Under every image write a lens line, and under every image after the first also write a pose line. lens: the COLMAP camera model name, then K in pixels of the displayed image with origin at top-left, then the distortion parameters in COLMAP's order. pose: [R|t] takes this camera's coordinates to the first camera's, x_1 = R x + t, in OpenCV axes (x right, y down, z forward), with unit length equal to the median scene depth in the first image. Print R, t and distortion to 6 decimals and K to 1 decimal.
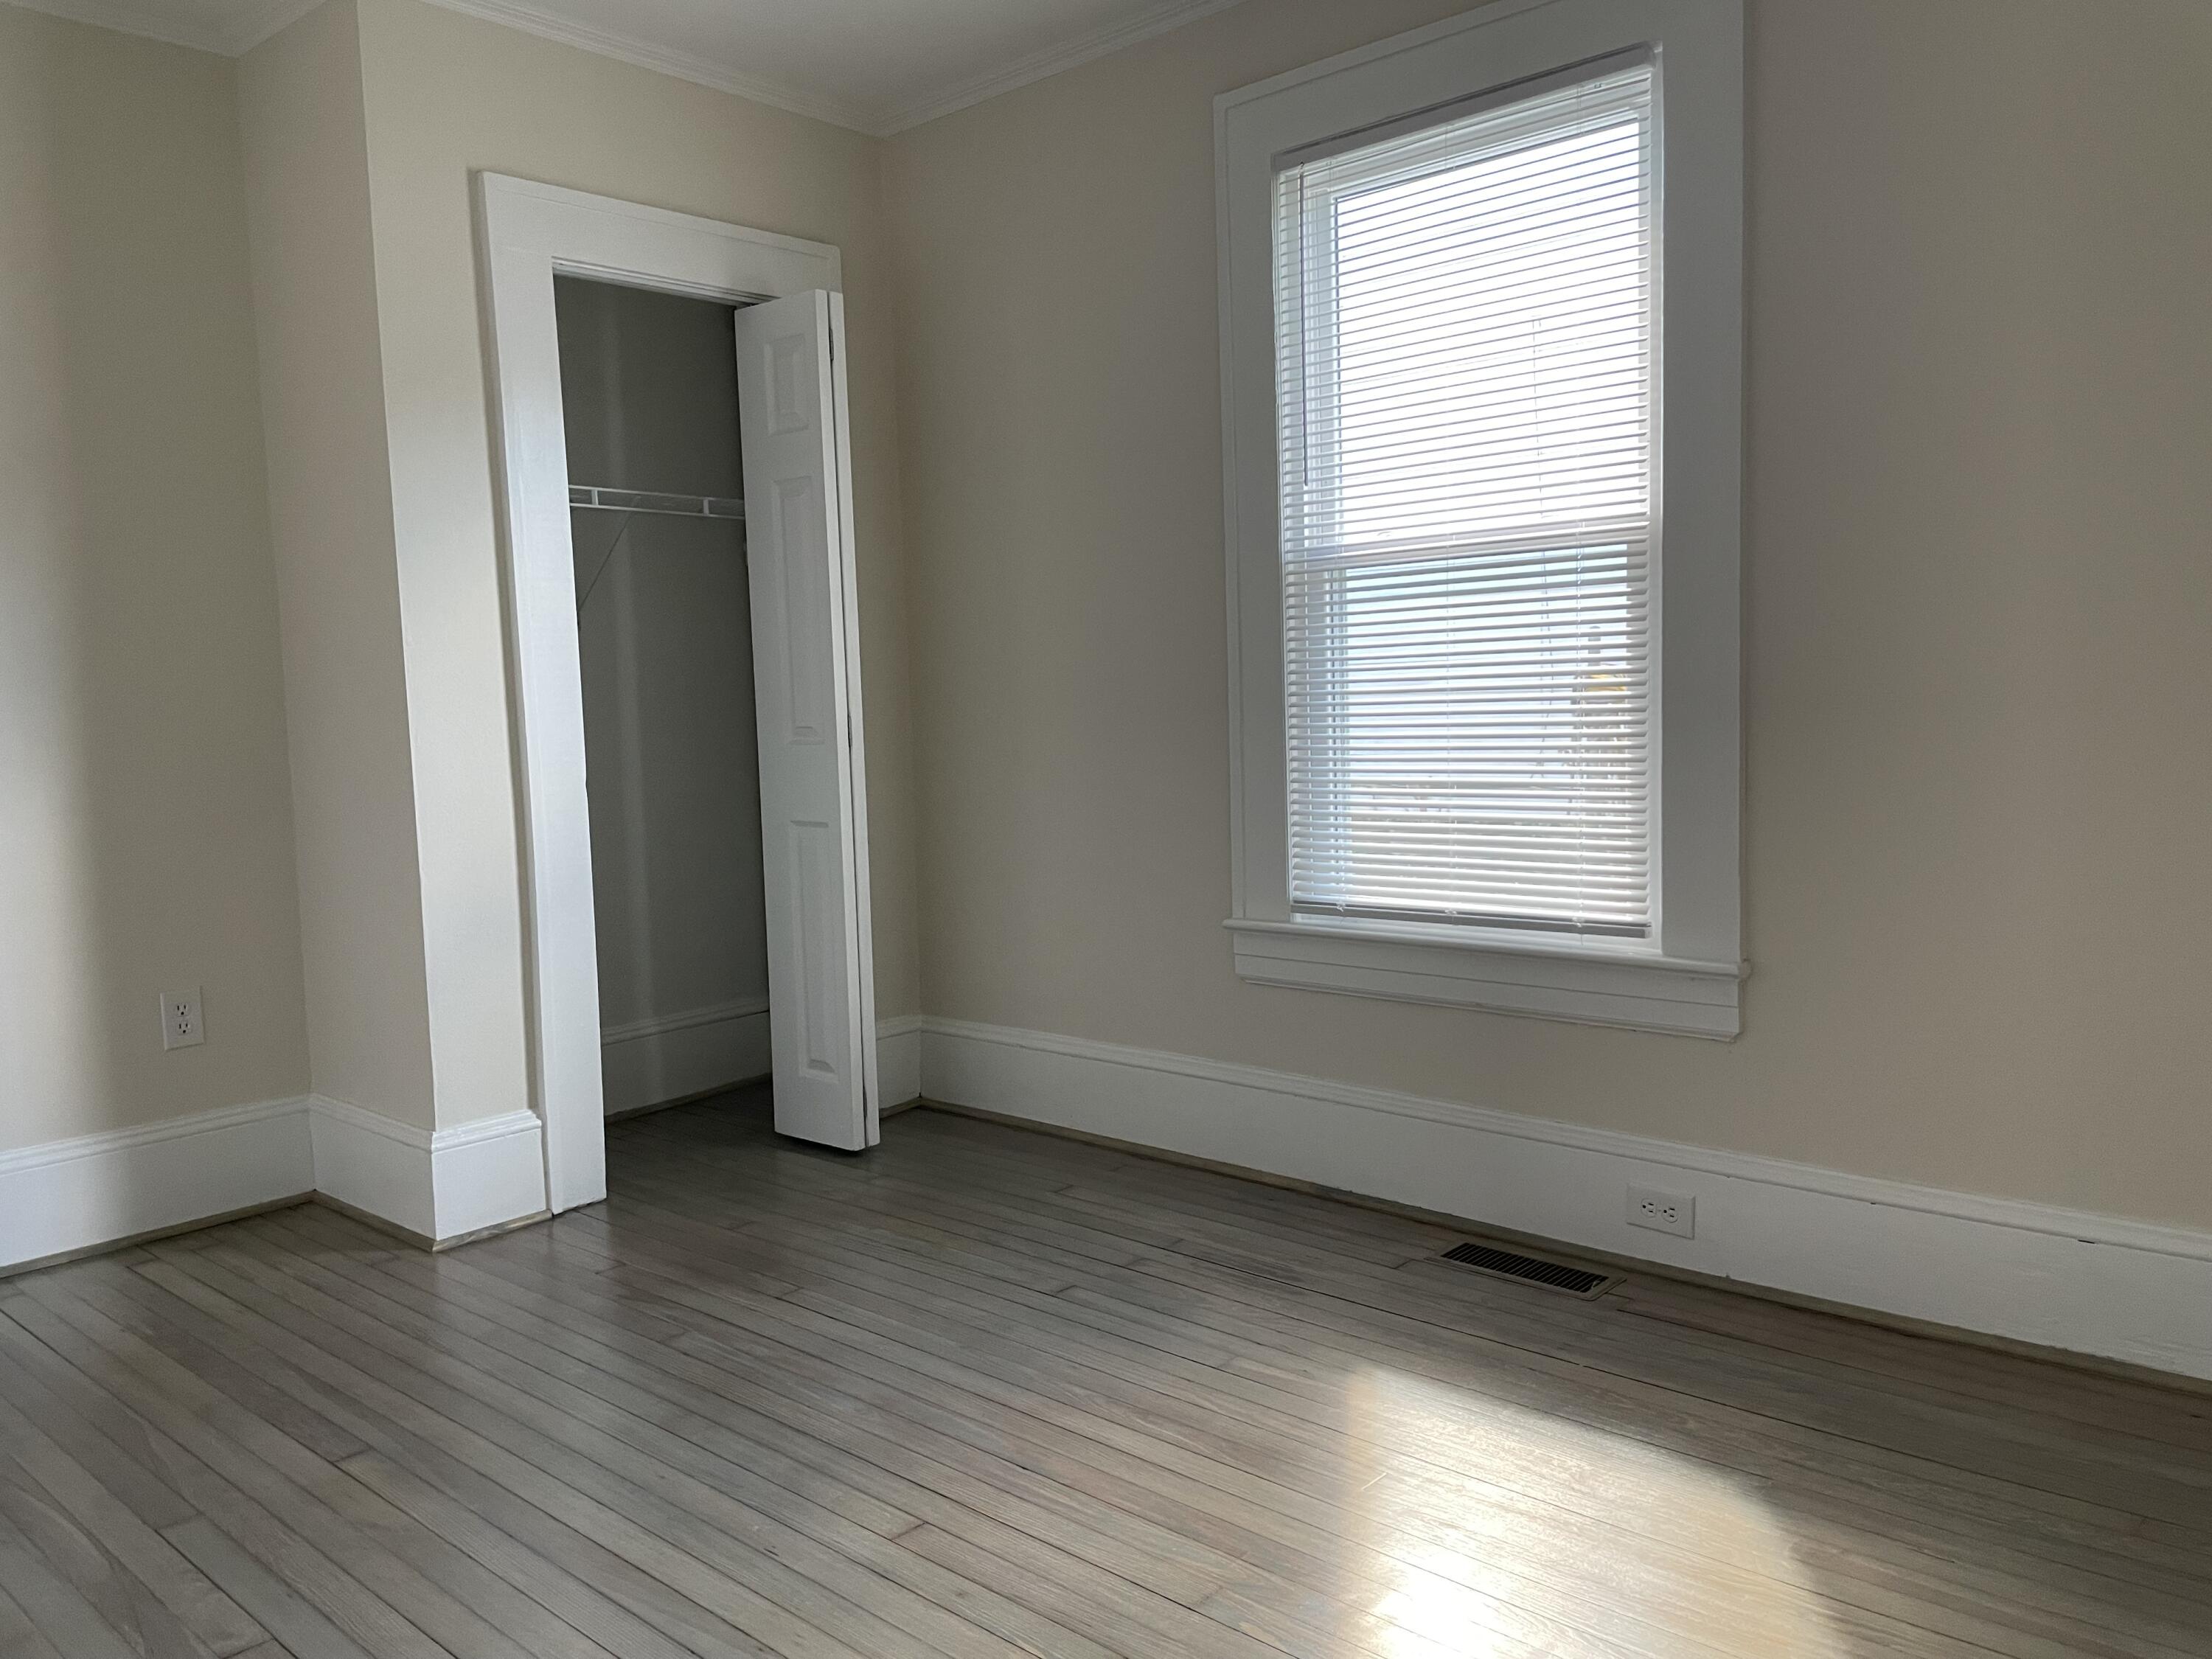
lens RADIAL K [[1677.3, 0, 1117.9], [0, 1677.3, 815.8], [0, 0, 1]] dist [0.078616, -0.104364]
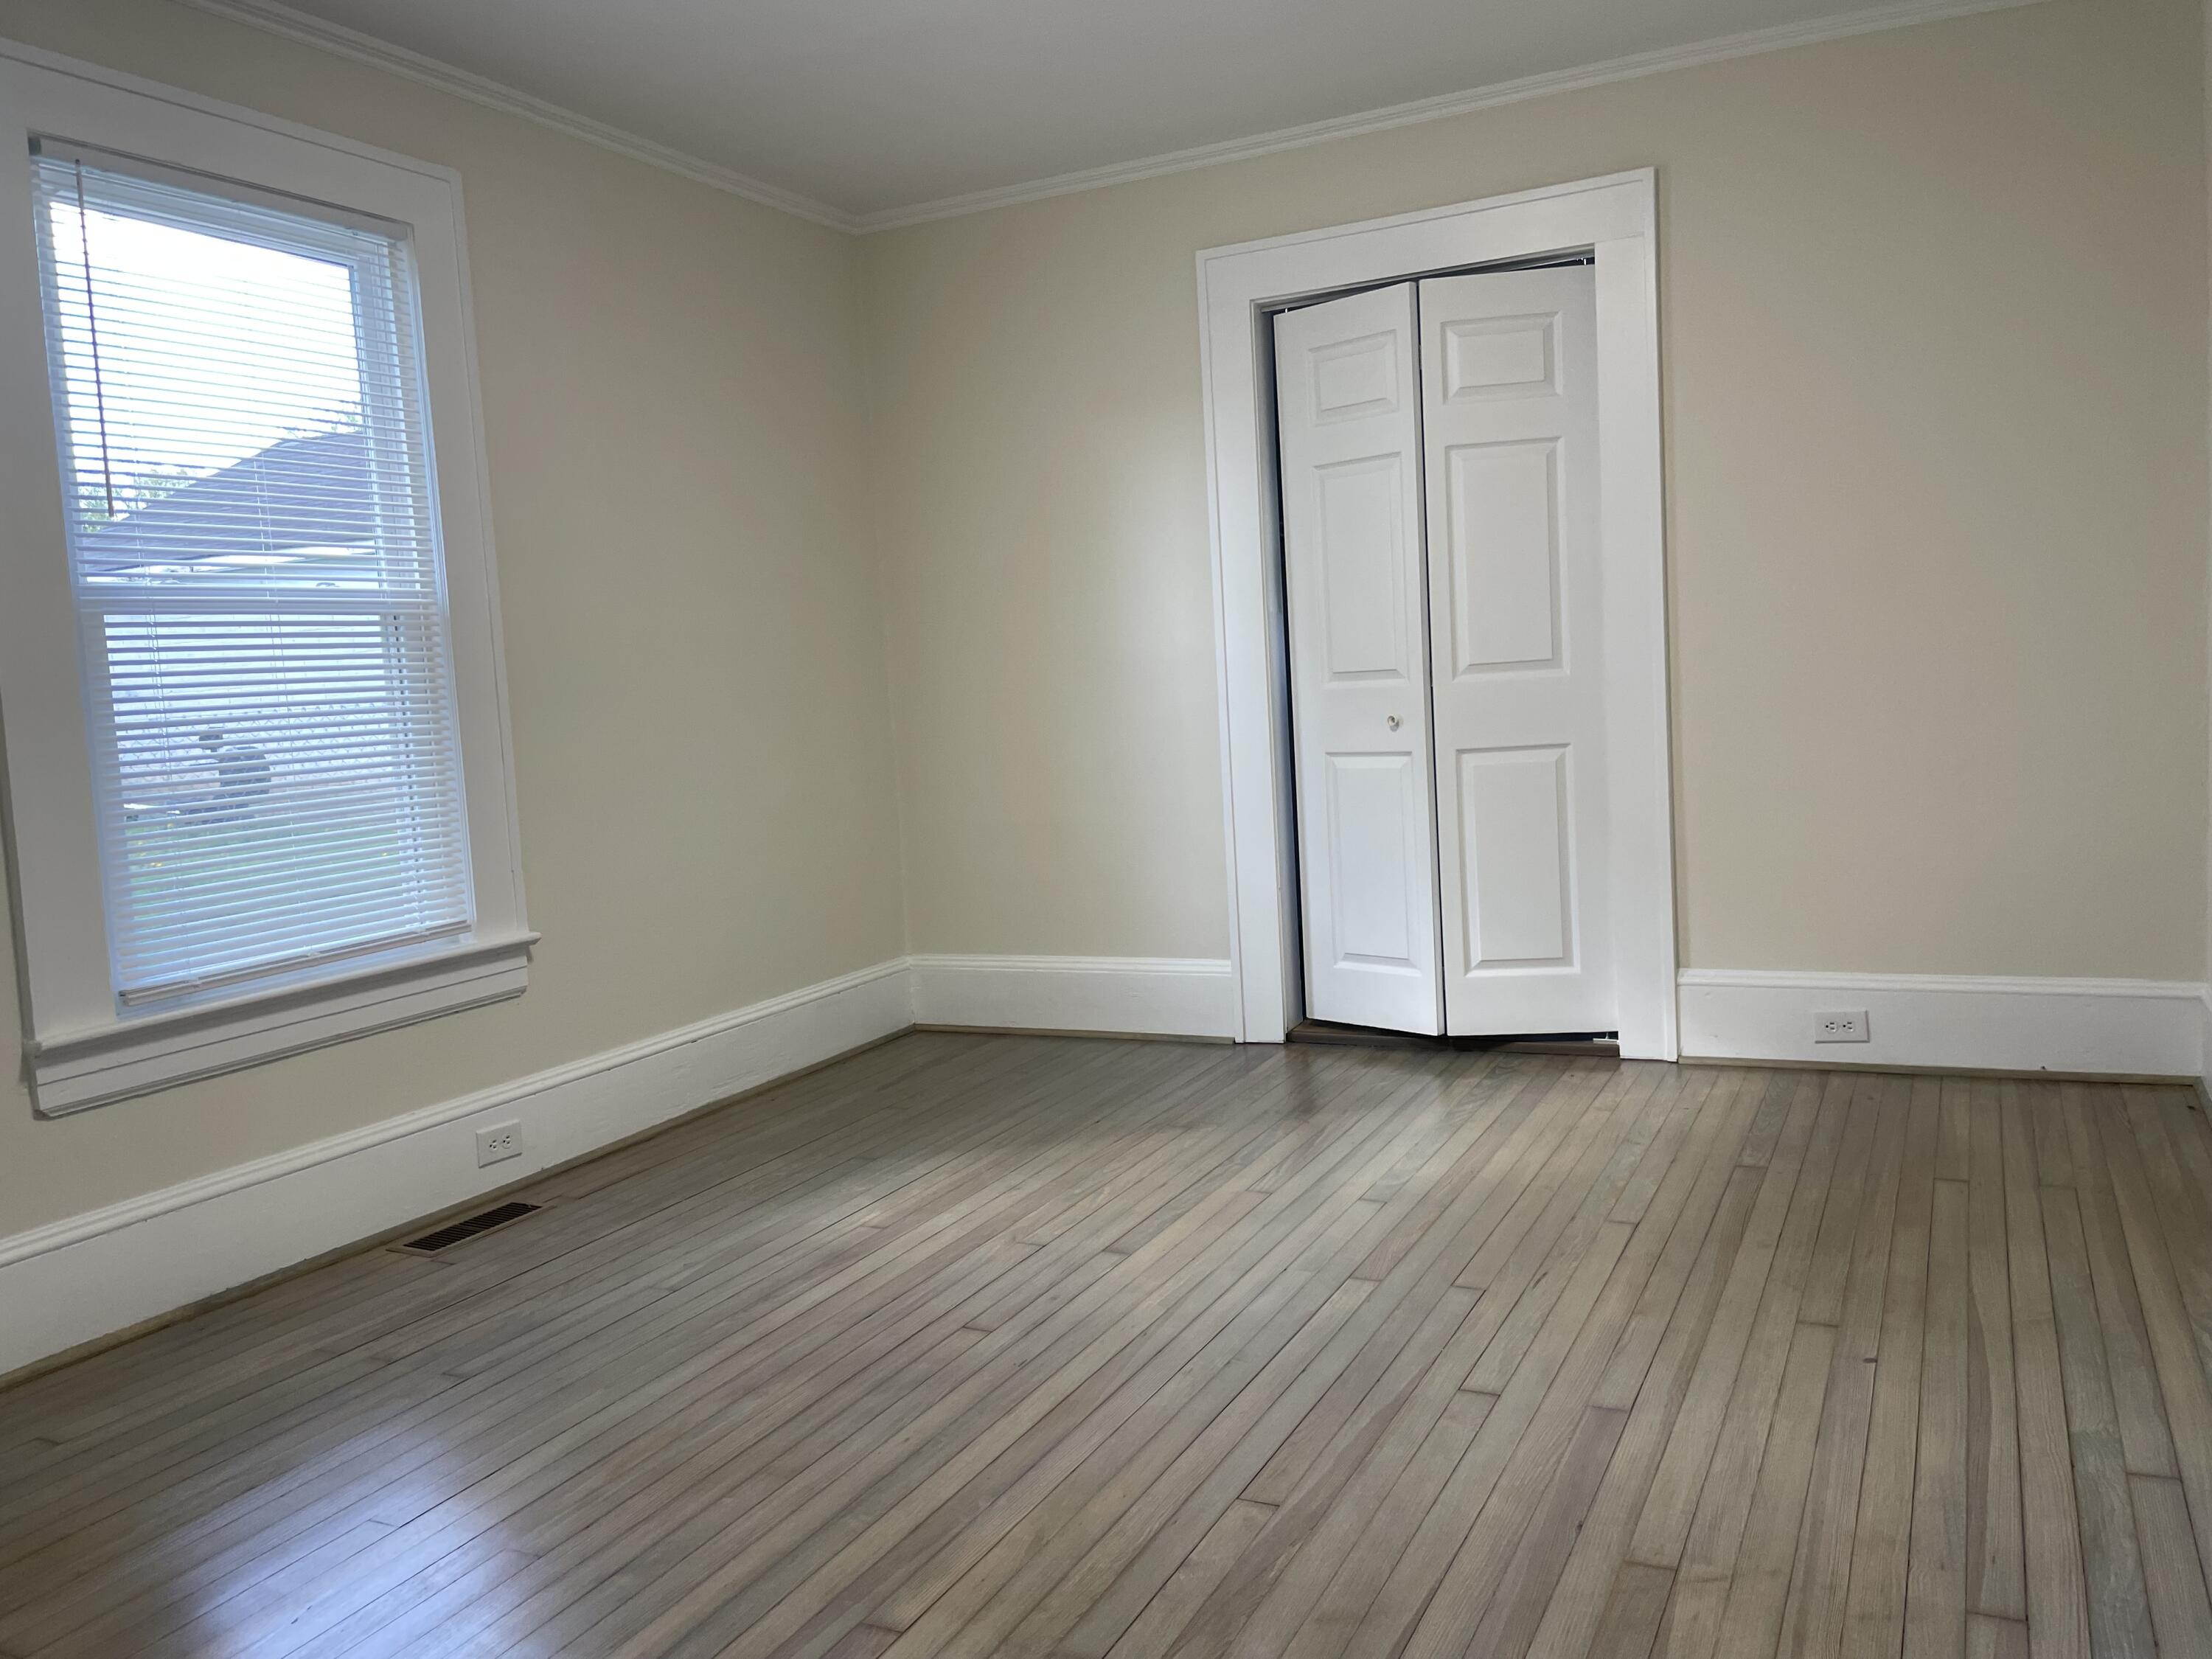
lens RADIAL K [[1677.3, 0, 1117.9], [0, 1677.3, 815.8], [0, 0, 1]] dist [0.078616, -0.104364]
pose [[-0.270237, -0.035699, 0.962132, -1.026952], [0.141322, 0.987018, 0.076316, -0.040000], [-0.952365, 0.156594, -0.261684, 0.865824]]
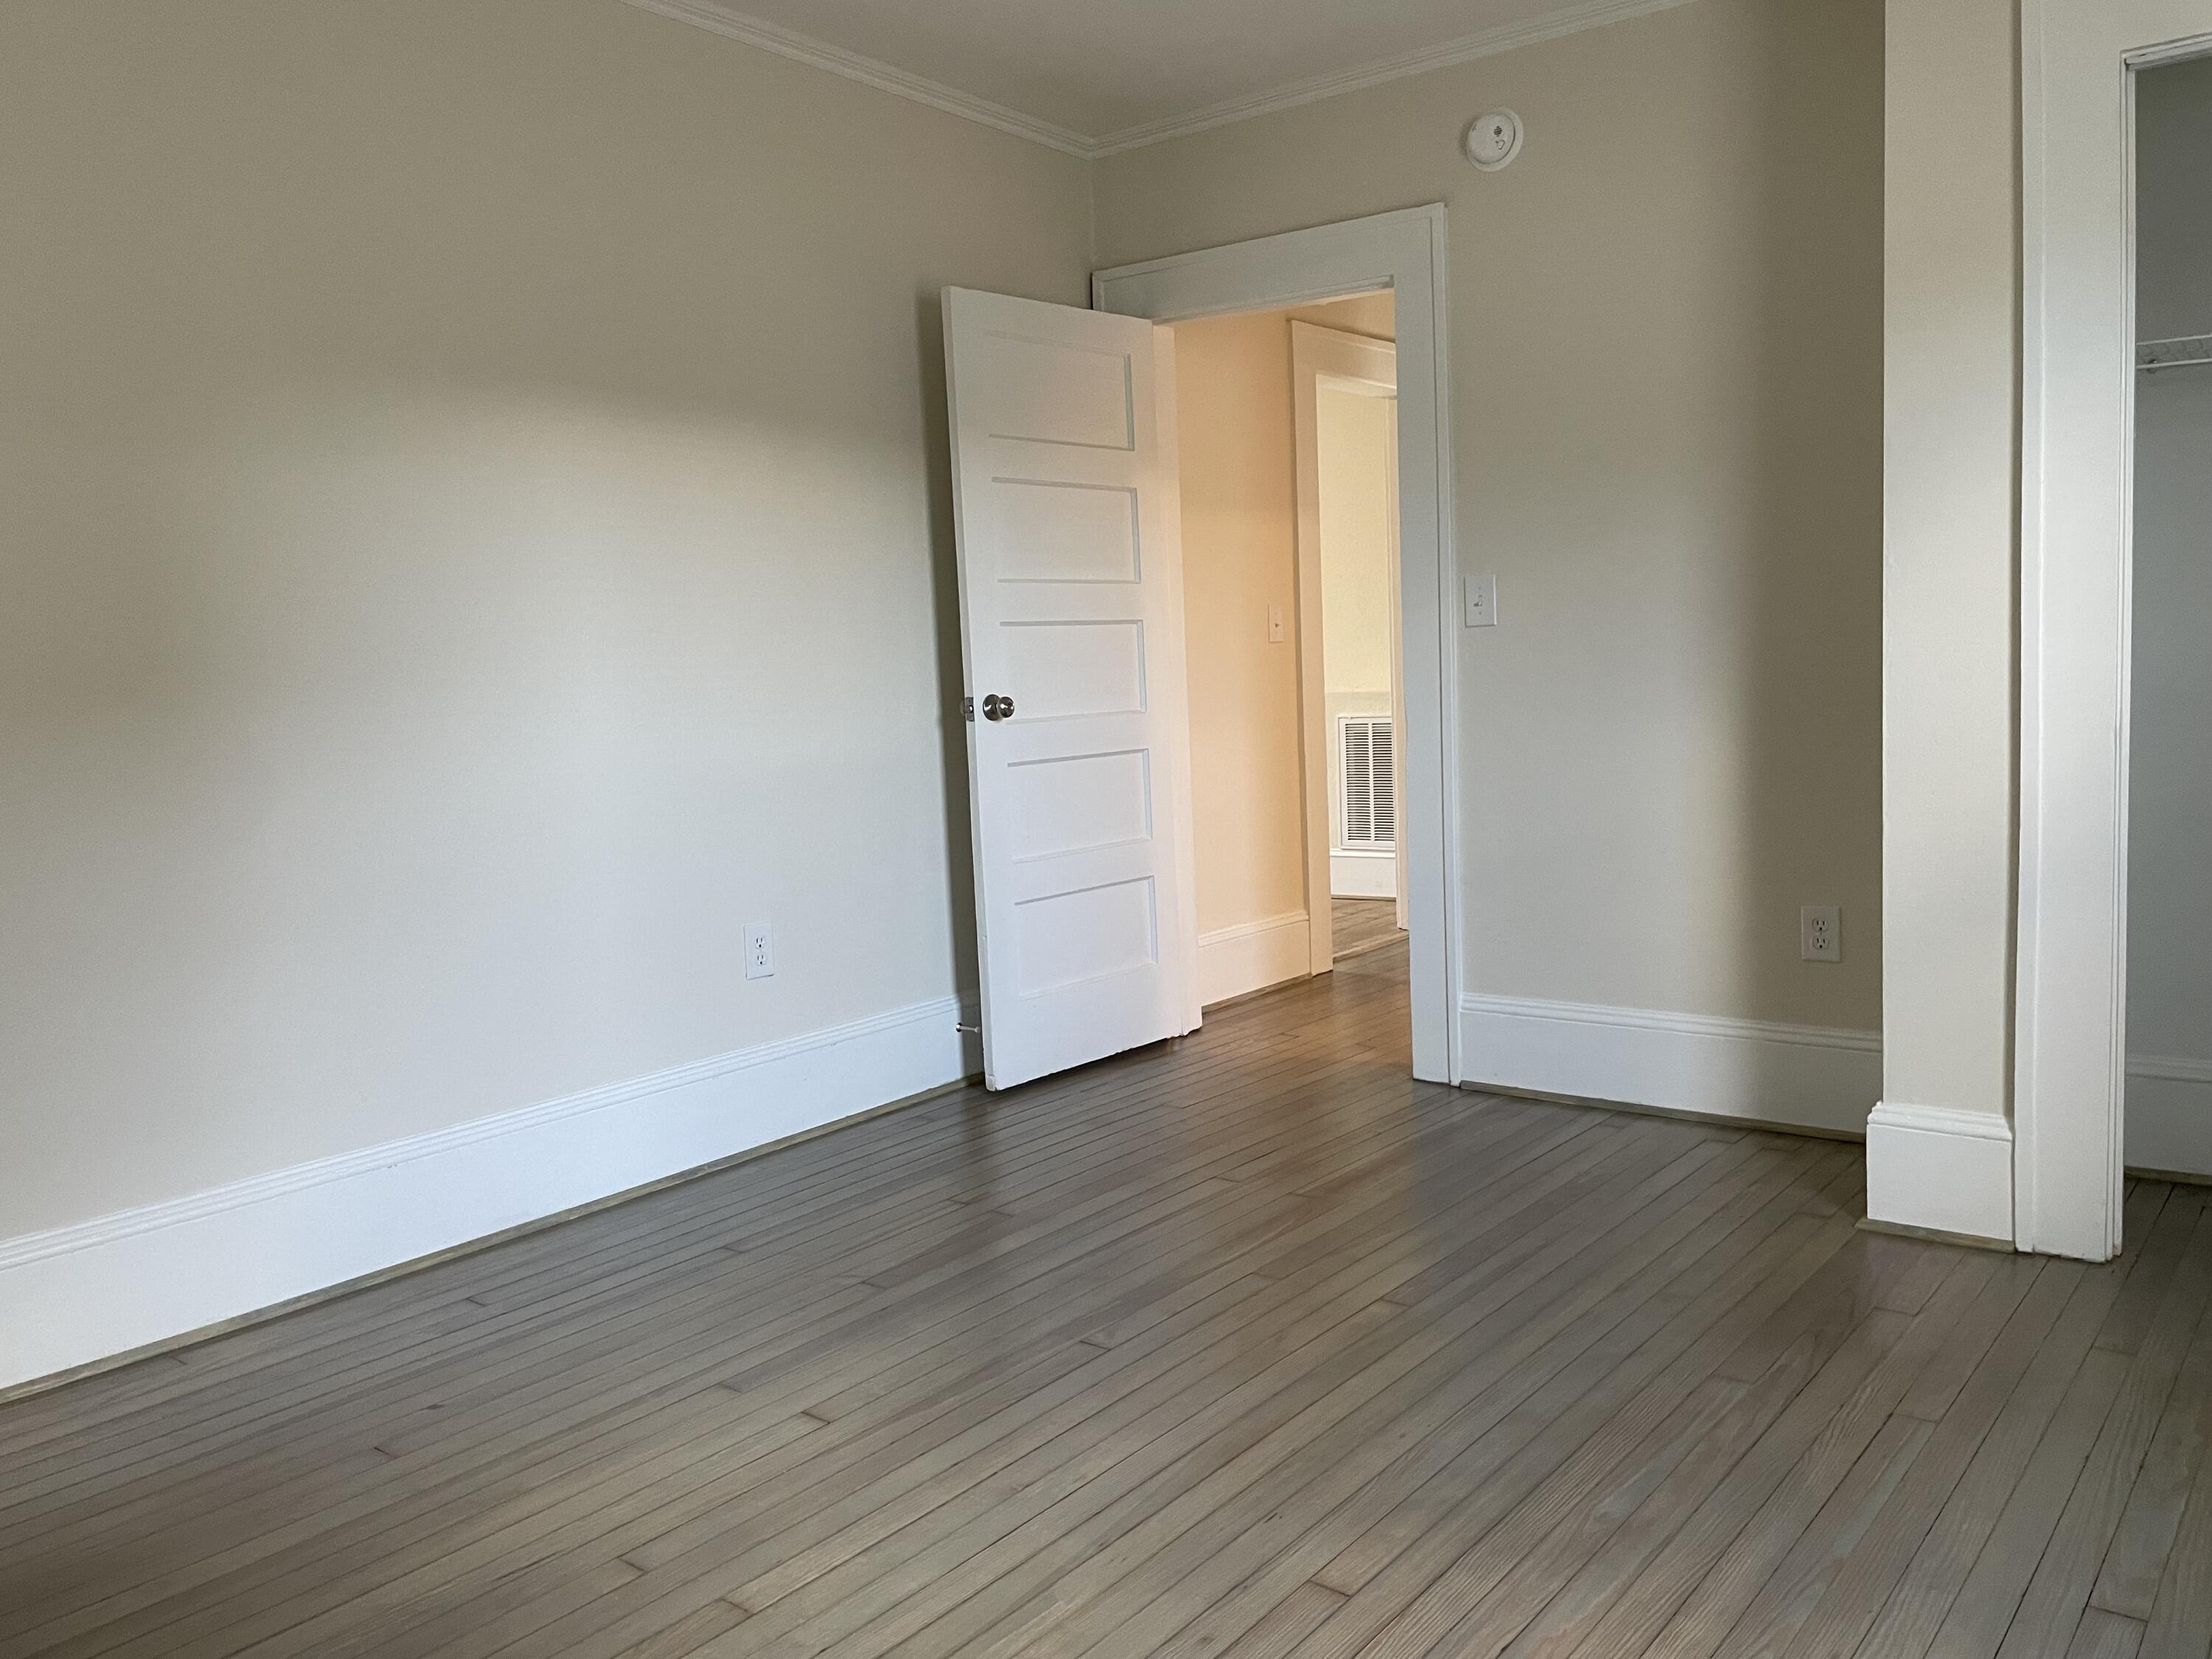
lens RADIAL K [[1677.3, 0, 1117.9], [0, 1677.3, 815.8], [0, 0, 1]] dist [0.078616, -0.104364]
pose [[0.070771, 0.114890, -0.990854, 0.525953], [-0.043713, 0.992748, 0.111988, -0.059502], [0.996534, 0.035387, 0.075280, 0.593497]]
